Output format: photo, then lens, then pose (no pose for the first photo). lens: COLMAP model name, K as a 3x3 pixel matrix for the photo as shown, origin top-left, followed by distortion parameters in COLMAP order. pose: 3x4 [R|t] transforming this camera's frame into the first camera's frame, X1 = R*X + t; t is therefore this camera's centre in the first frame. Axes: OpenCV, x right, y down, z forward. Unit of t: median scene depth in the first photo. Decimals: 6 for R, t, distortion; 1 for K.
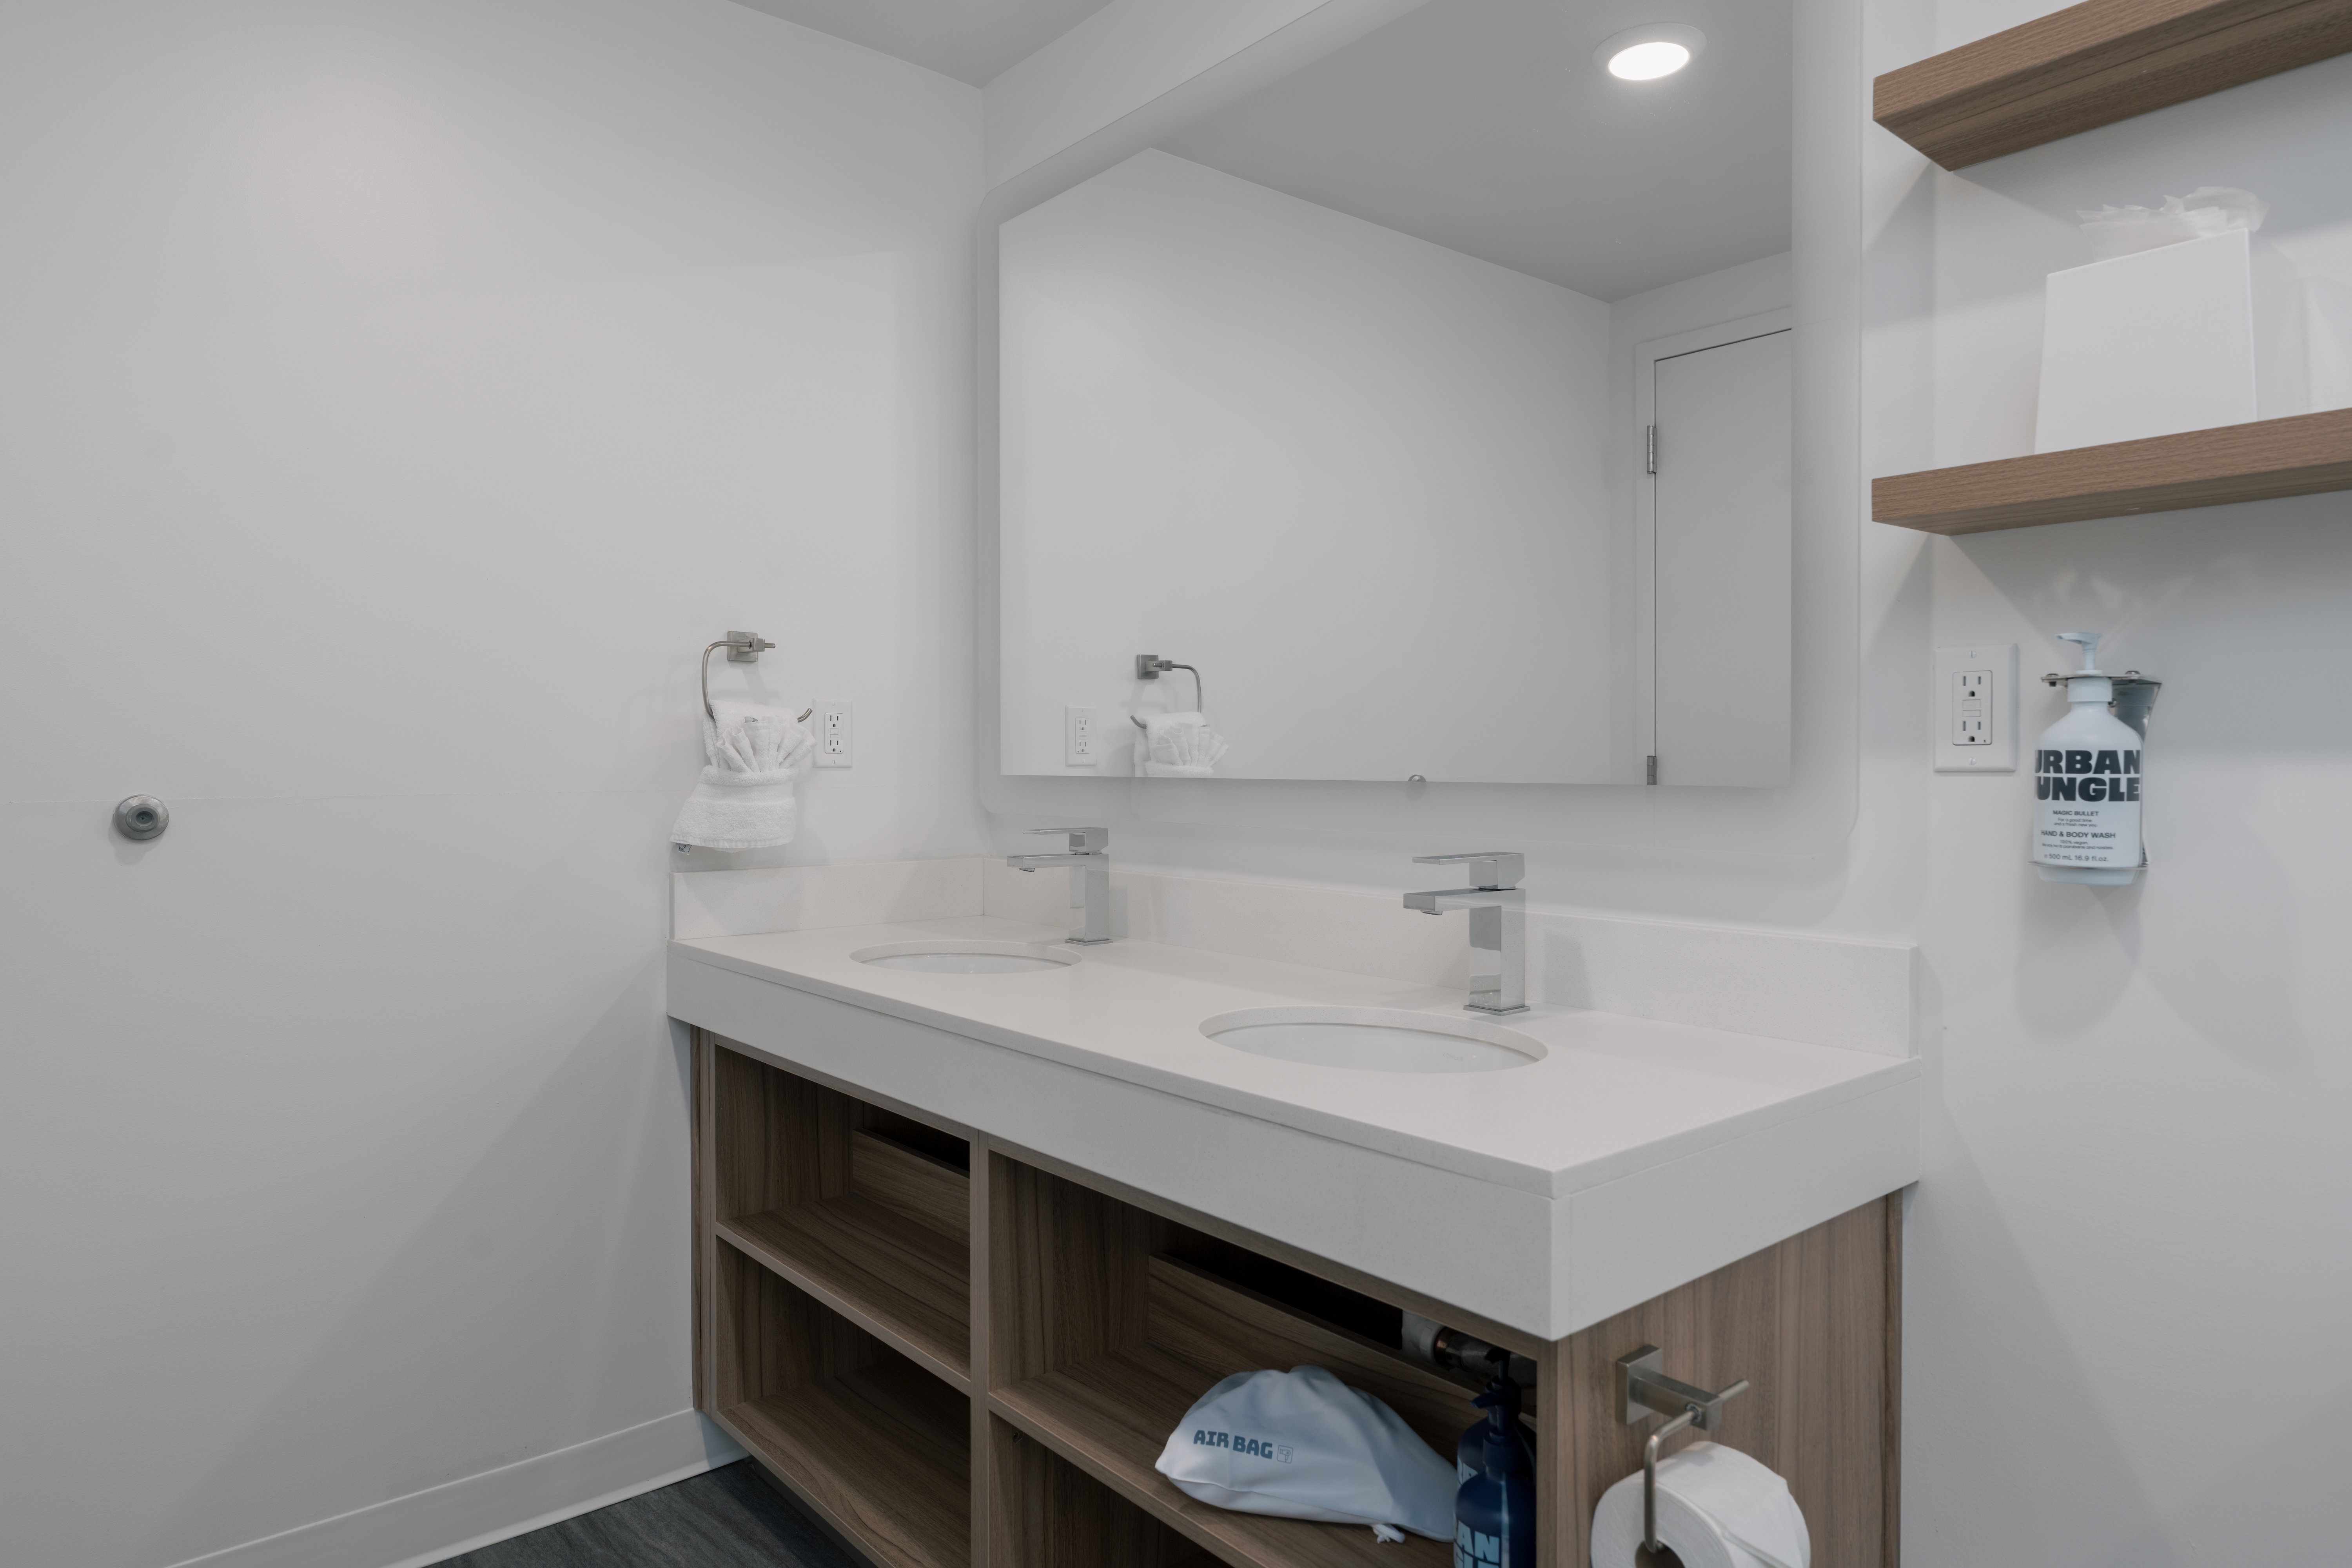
lens RADIAL K [[1433.6, 0, 1176.0], [0, 1433.6, 784.0], [0, 0, 1]] dist [-0.006616, -0.001694]
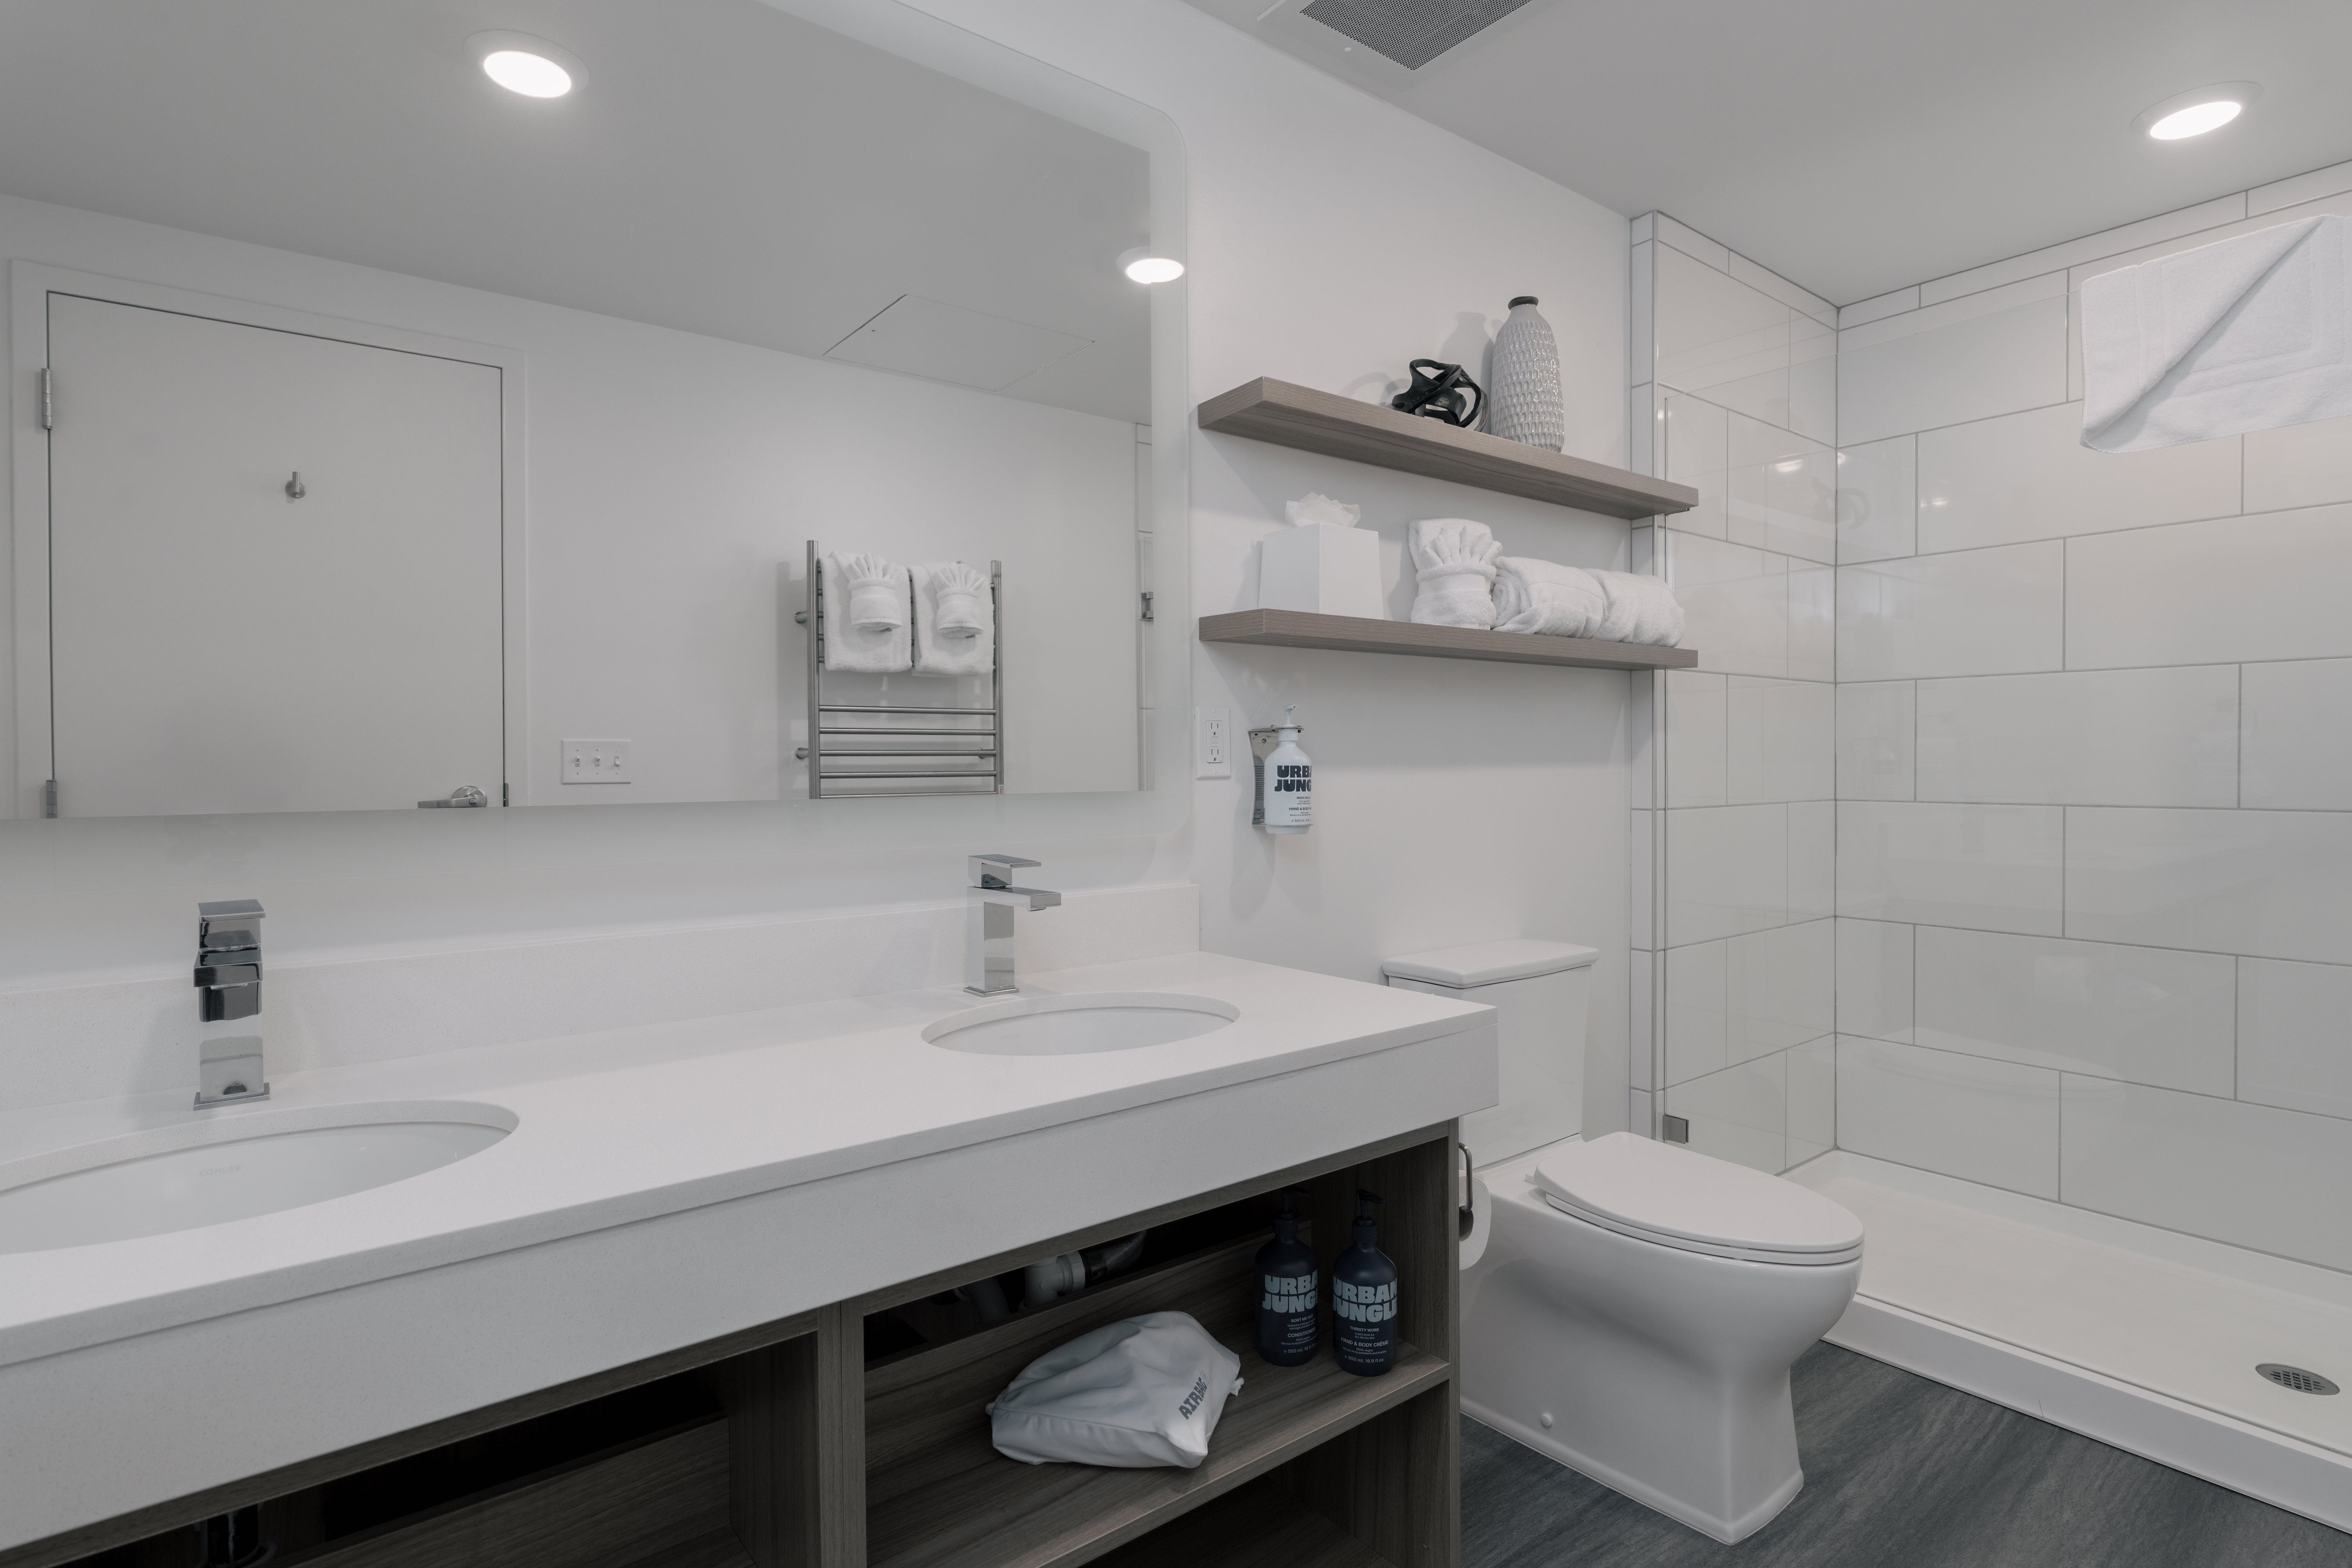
lens RADIAL K [[1180.4, 0, 1176.0], [0, 1180.4, 784.0], [0, 0, 1]] dist [0.001302, 0.000184]
pose [[0.033453, -0.016602, 0.999302, -0.974202], [0.031371, 0.999387, 0.015553, -0.028241], [-0.998948, 0.030829, 0.033954, 1.097923]]
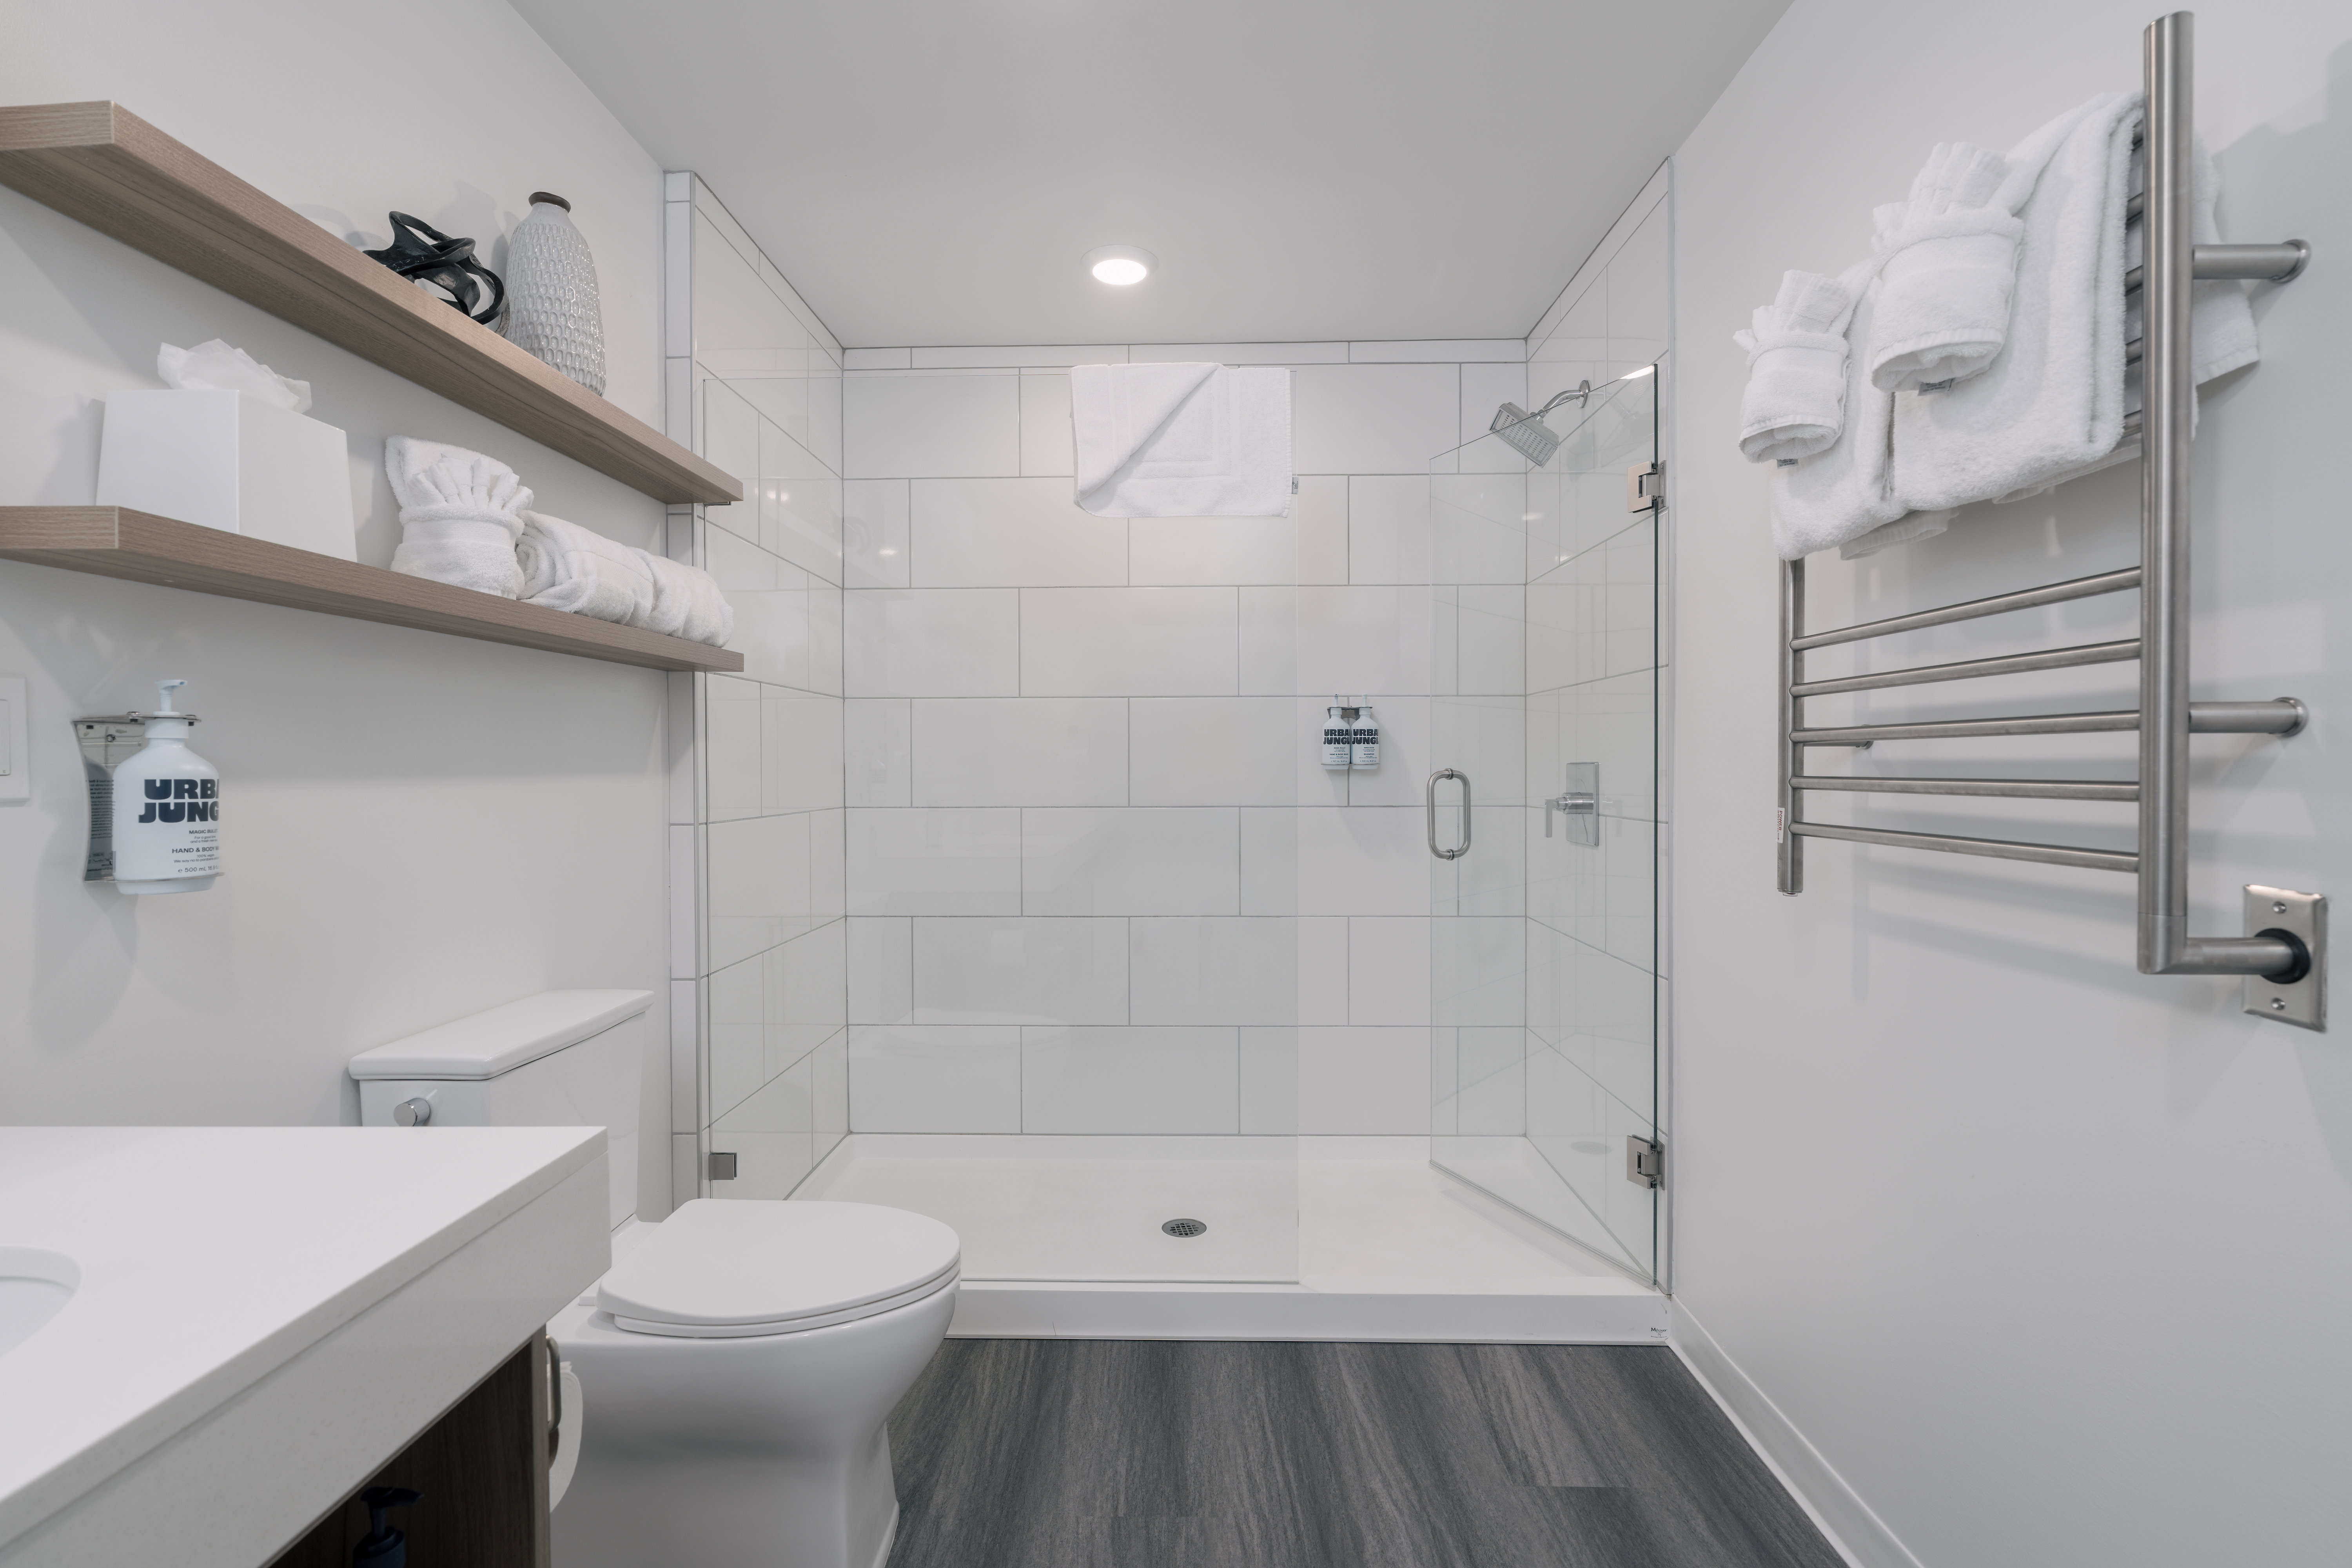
lens RADIAL K [[1068.5, 0, 1174.8], [0, 1068.5, 776.8], [0, 0, 1]] dist [-0.010350, 0.004572]
pose [[-0.751779, -0.000285, 0.659415, -0.563988], [0.024016, 0.999325, 0.027812, -0.030231], [-0.658978, 0.036745, -0.751265, 1.110160]]
